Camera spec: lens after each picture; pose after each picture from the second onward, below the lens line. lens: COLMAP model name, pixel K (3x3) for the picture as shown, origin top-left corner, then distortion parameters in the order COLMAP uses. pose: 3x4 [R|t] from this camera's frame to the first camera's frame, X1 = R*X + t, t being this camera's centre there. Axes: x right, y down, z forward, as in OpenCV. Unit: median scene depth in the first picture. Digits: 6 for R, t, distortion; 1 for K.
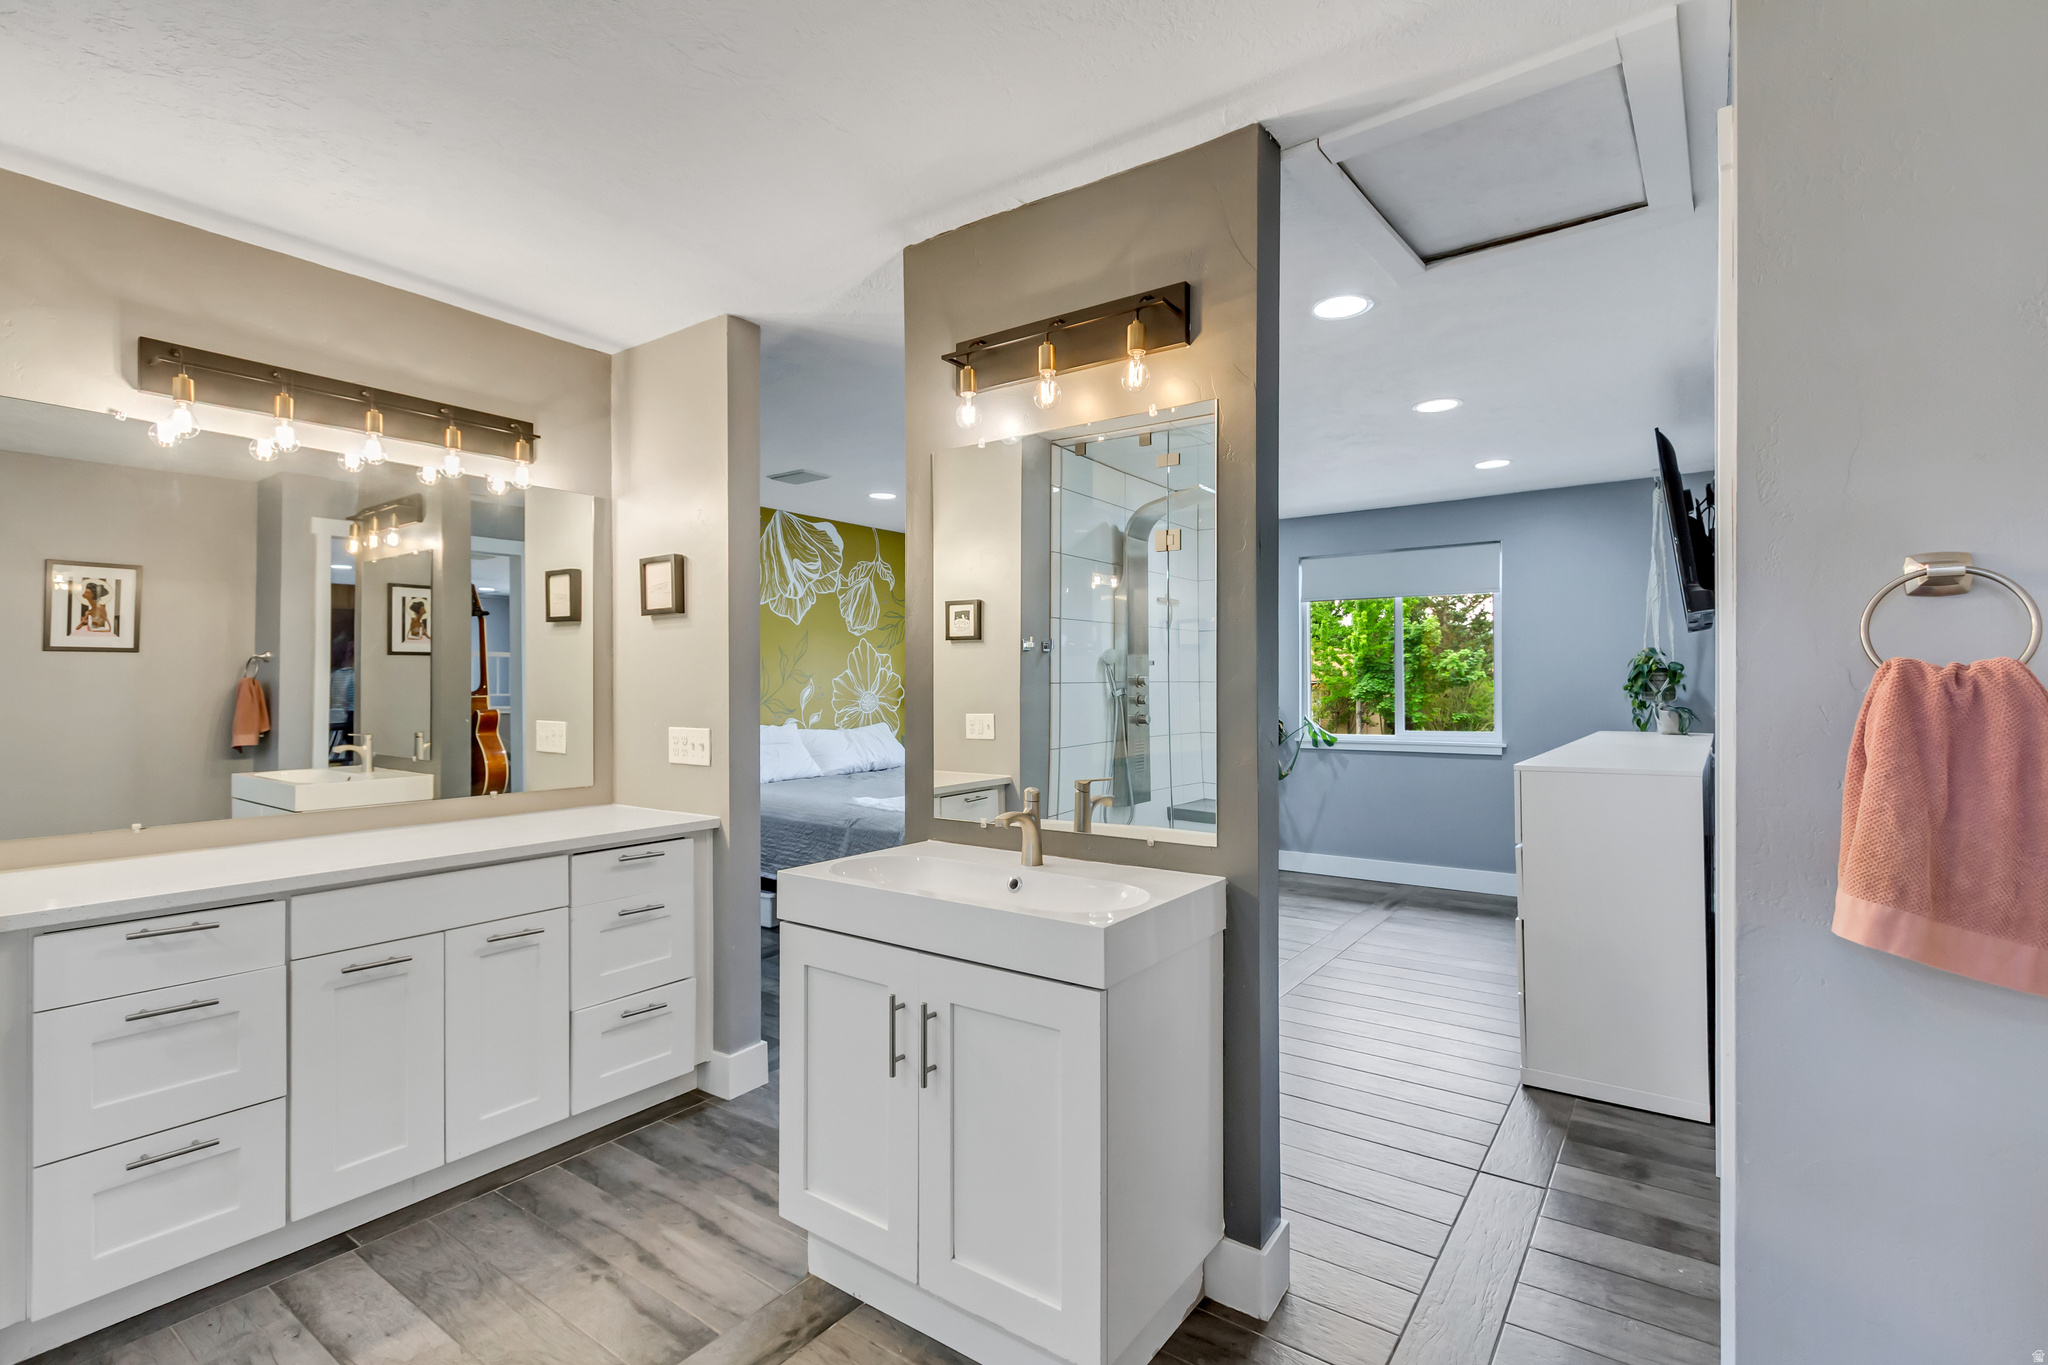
lens RADIAL K [[943.1, 0, 1021.1], [0, 943.1, 681.2], [0, 0, 1]] dist [0.004736, 0.001172]
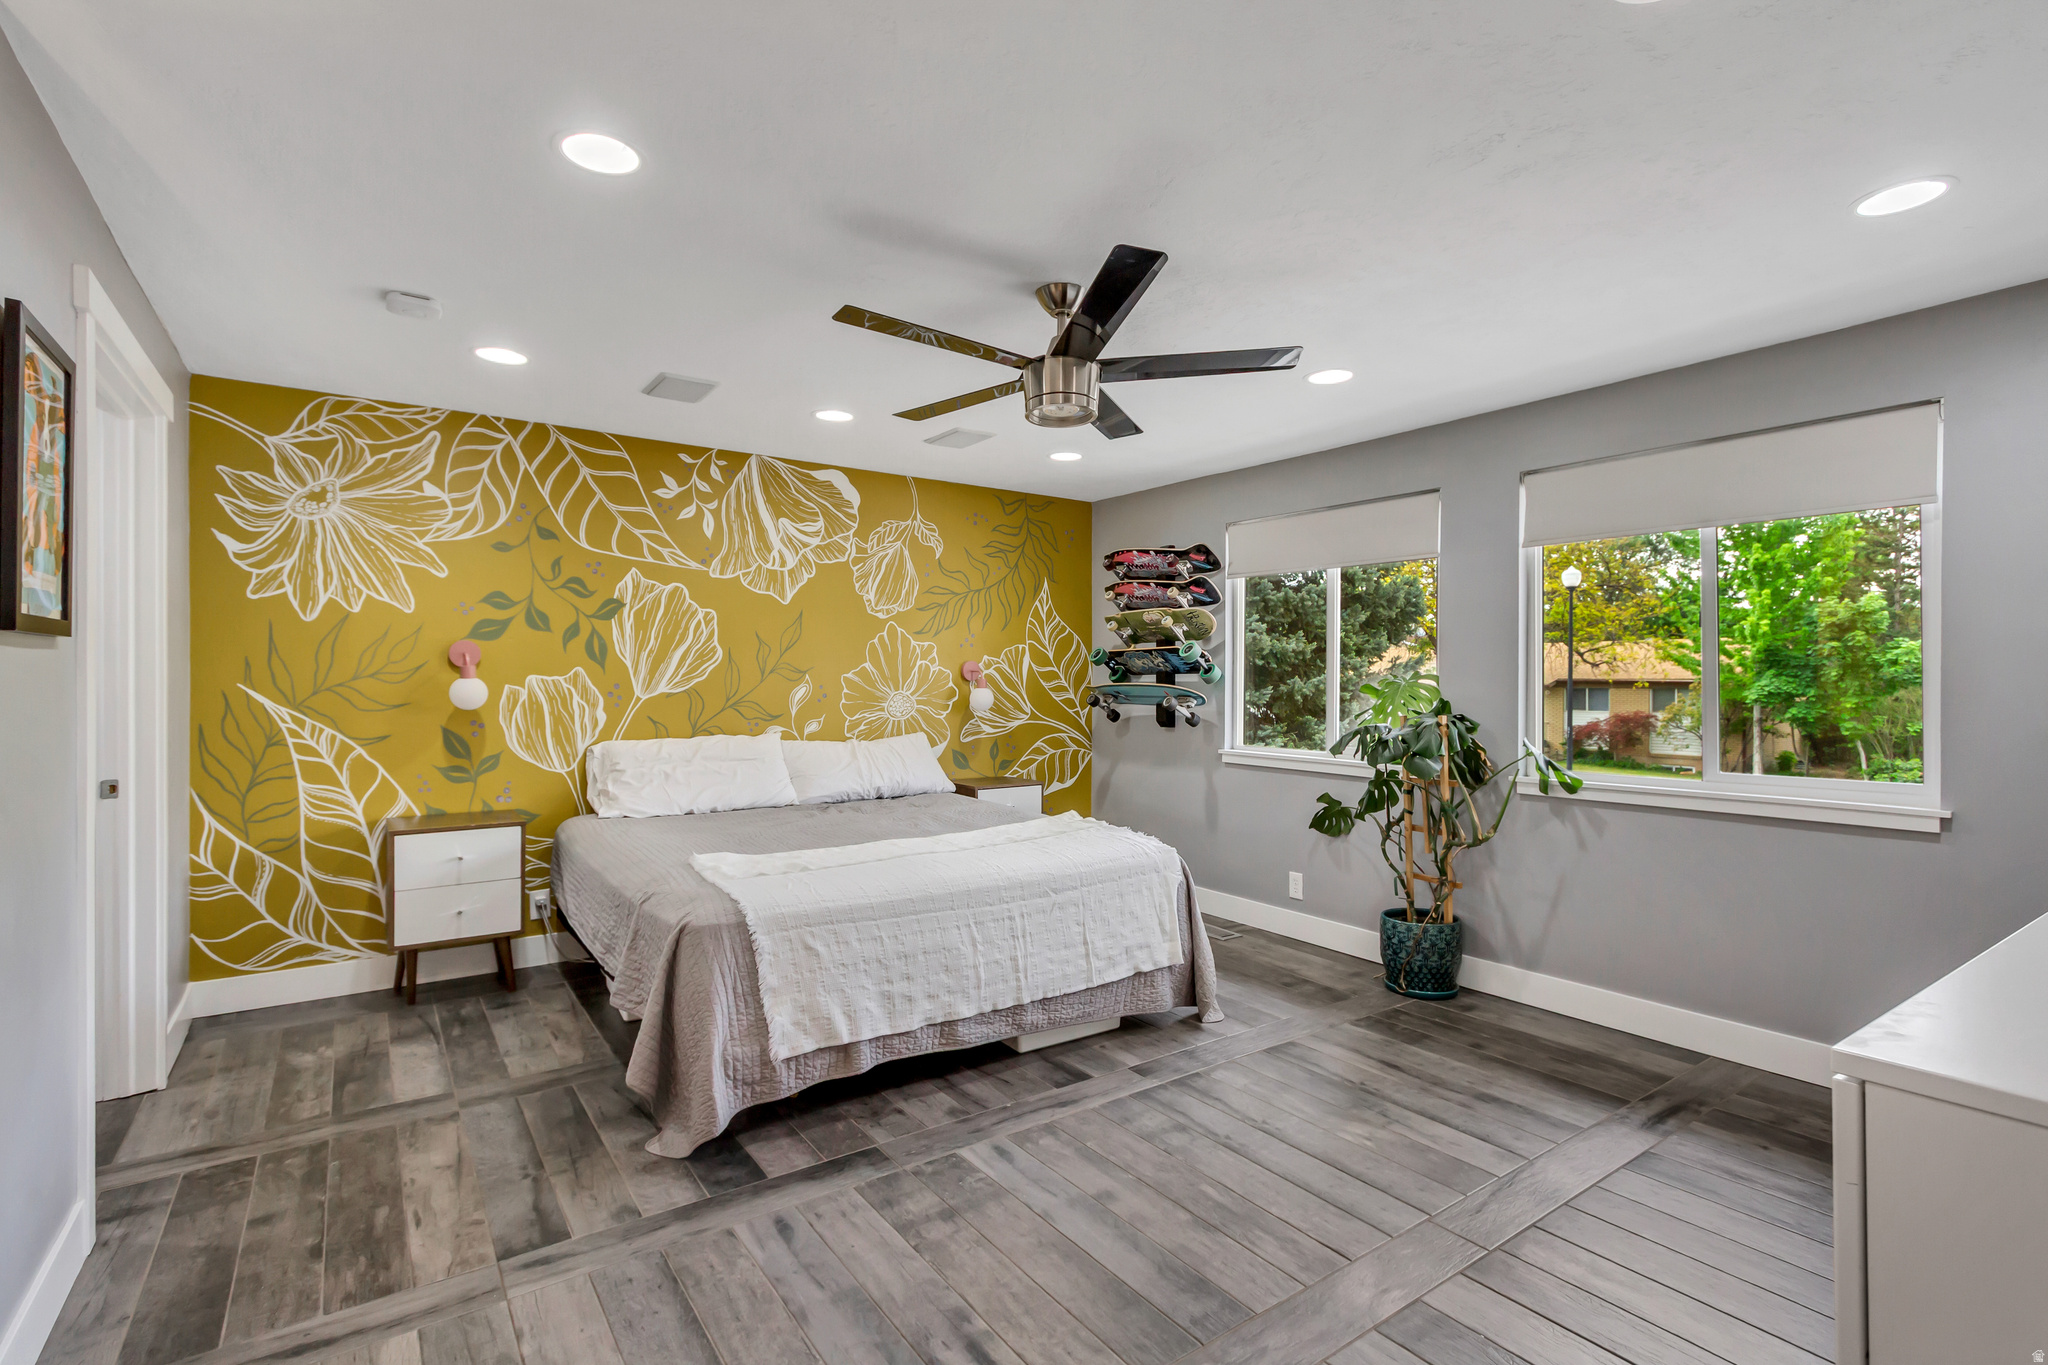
lens RADIAL K [[943.1, 0, 1019.2], [0, 943.1, 679.4], [0, 0, 1]] dist [0.004736, 0.001172]
pose [[0.945111, 0.004340, -0.326720, 0.275264], [-0.003559, 0.999989, 0.002988, -0.001903], [0.326729, -0.001661, 0.945117, 0.479990]]
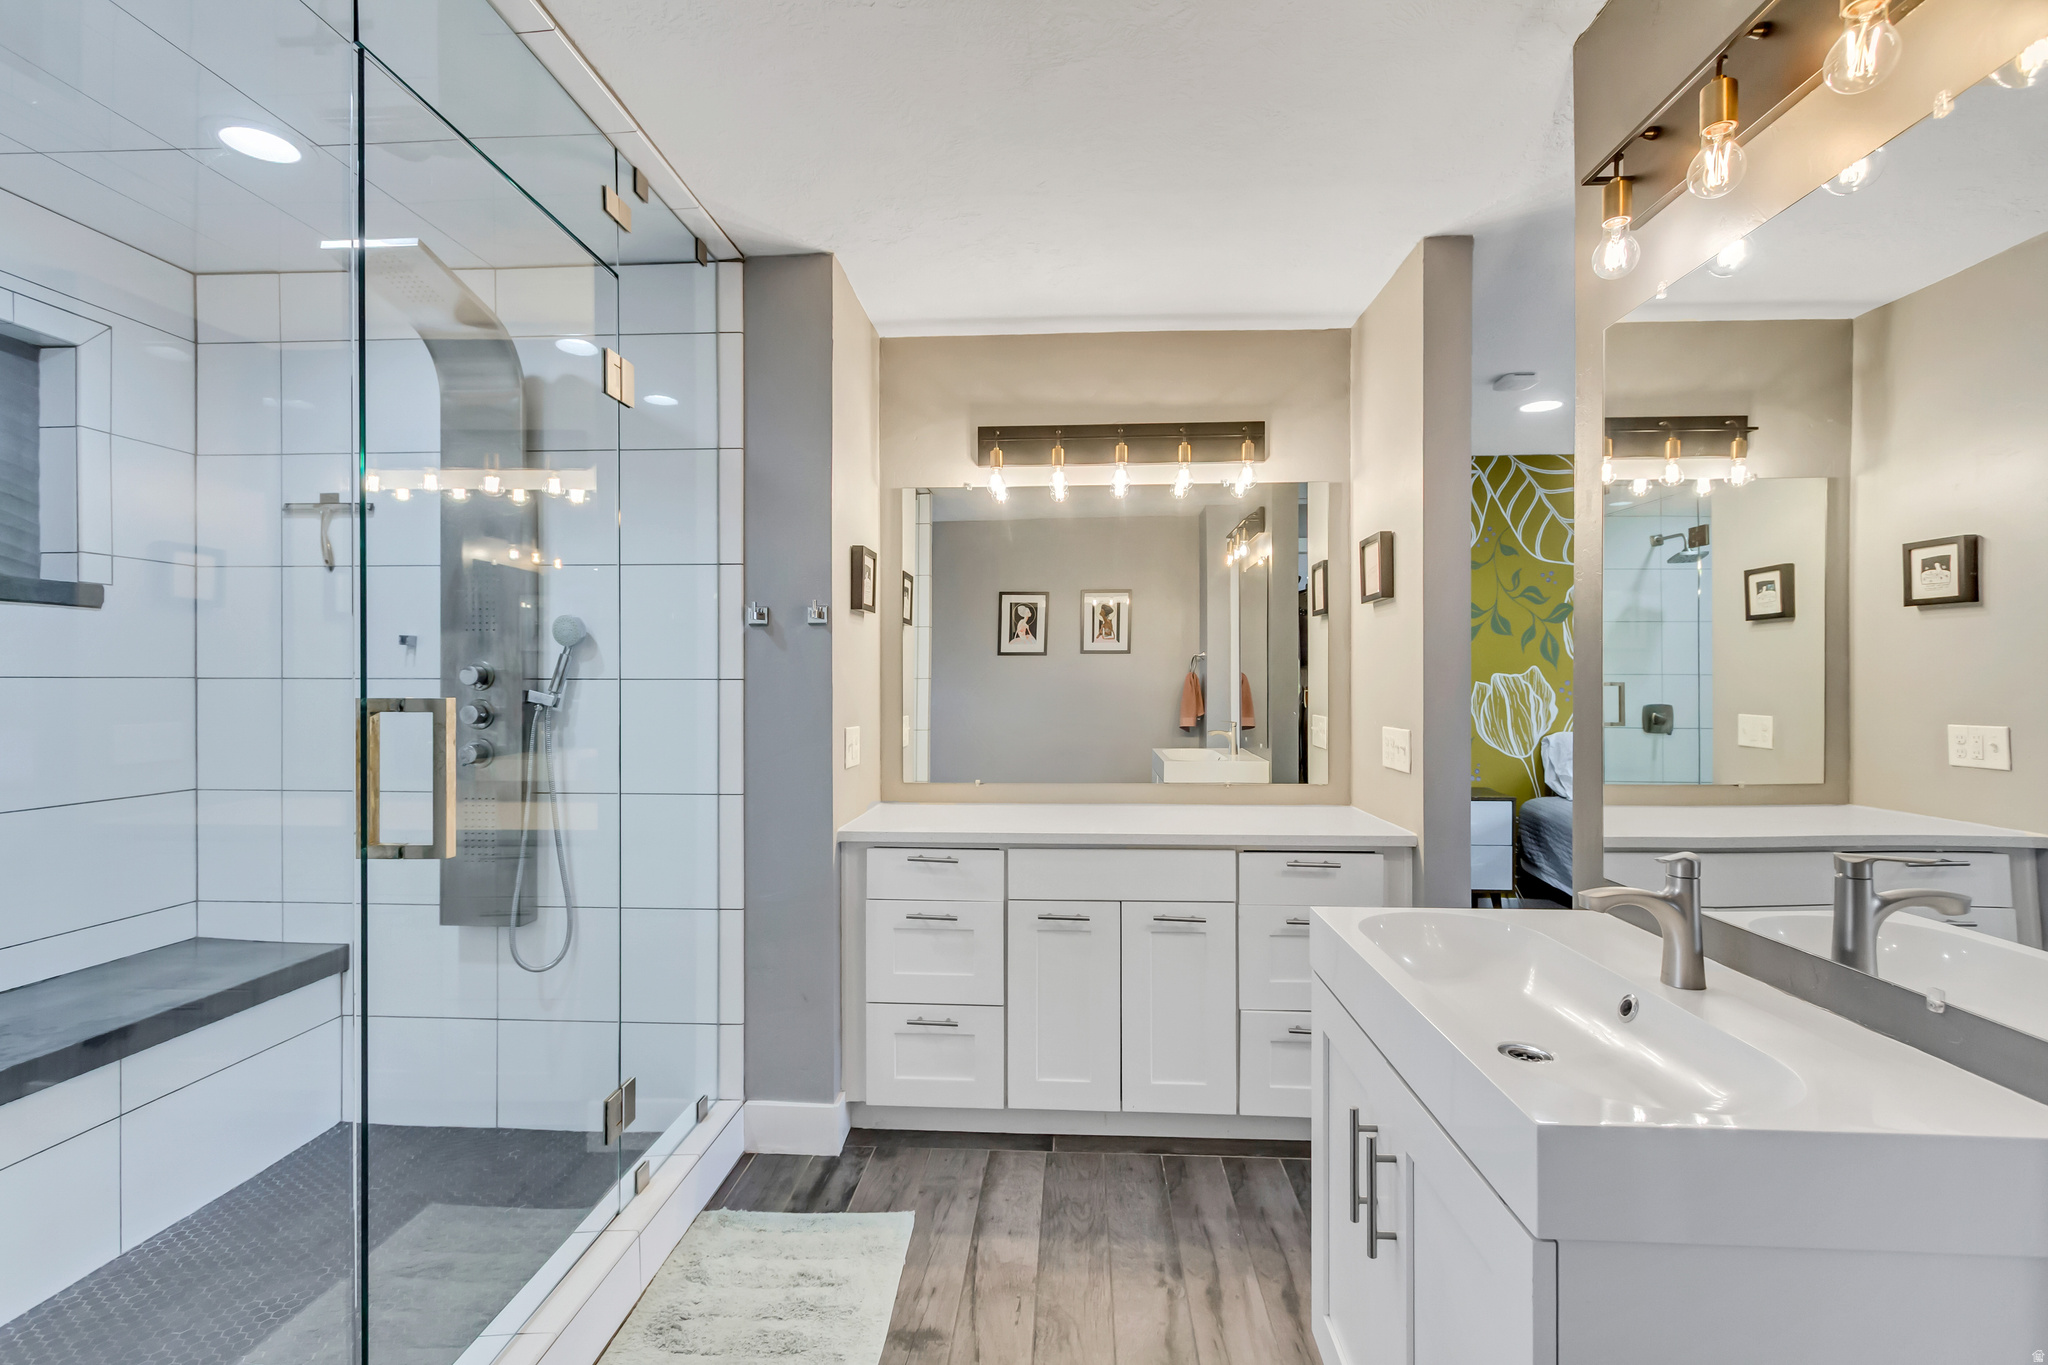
lens RADIAL K [[943.1, 0, 1022.1], [0, 943.1, 679.0], [0, 0, 1]] dist [0.004736, 0.001172]
pose [[0.538814, -0.001026, -0.842424, 0.138342], [0.004692, 0.999987, 0.001784, 0.000762], [0.842412, -0.004914, 0.538812, 0.164078]]
